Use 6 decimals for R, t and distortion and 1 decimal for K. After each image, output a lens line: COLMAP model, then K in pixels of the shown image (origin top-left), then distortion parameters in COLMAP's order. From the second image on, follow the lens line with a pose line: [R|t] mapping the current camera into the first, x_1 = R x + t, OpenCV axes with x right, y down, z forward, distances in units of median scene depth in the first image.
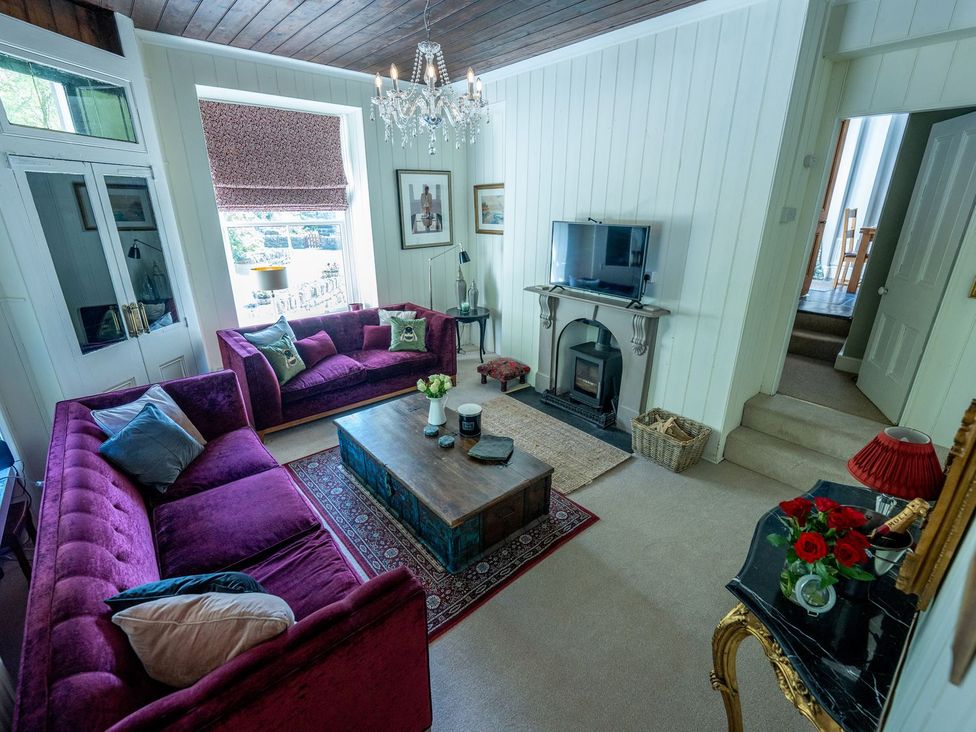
lens RADIAL K [[449.5, 0, 507.3], [0, 449.5, 368.9], [0, 0, 1]] dist [-0.009684, -0.000812]
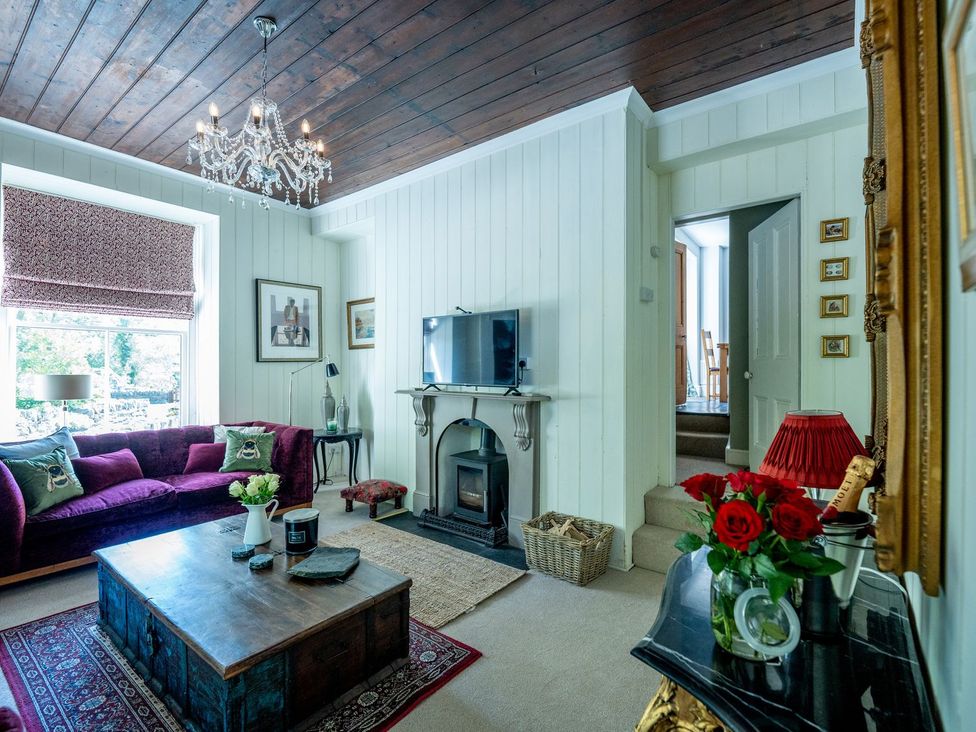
lens RADIAL K [[457.9, 0, 501.5], [0, 457.9, 366.2], [0, 0, 1]] dist [-0.000210, -0.006416]
pose [[0.979745, -0.019202, 0.199328, 0.064754], [0.086889, 0.937572, -0.336763, 0.098708], [-0.180418, 0.347261, 0.920249, 0.108252]]
